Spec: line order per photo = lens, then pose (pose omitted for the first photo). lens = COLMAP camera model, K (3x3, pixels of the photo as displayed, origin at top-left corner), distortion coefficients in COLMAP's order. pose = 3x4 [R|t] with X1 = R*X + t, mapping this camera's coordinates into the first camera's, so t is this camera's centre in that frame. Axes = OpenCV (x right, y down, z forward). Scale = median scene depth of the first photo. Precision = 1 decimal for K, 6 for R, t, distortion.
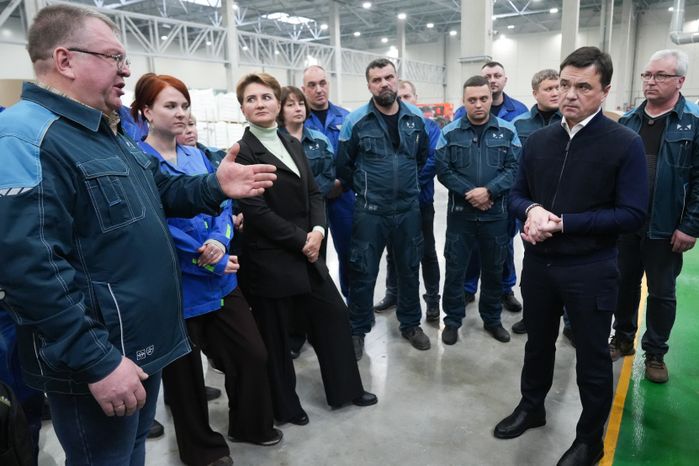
lens RADIAL K [[515.3, 0, 354.5], [0, 515.3, 216.2], [0, 0, 1]] dist [-0.021834, 0.004601]
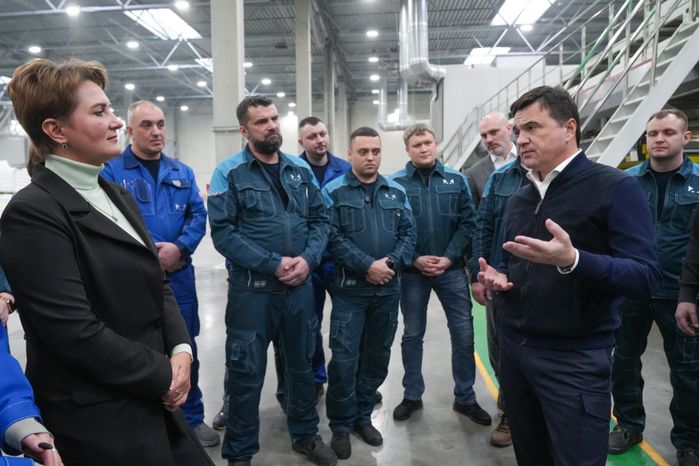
lens RADIAL K [[515.3, 0, 324.9], [0, 515.3, 234.0], [0, 0, 1]] dist [-0.021834, 0.004601]
pose [[0.889811, -0.026728, 0.455546, -0.088449], [0.078426, 0.992387, -0.094964, -0.004435], [-0.449540, 0.120227, 0.885133, 0.111536]]
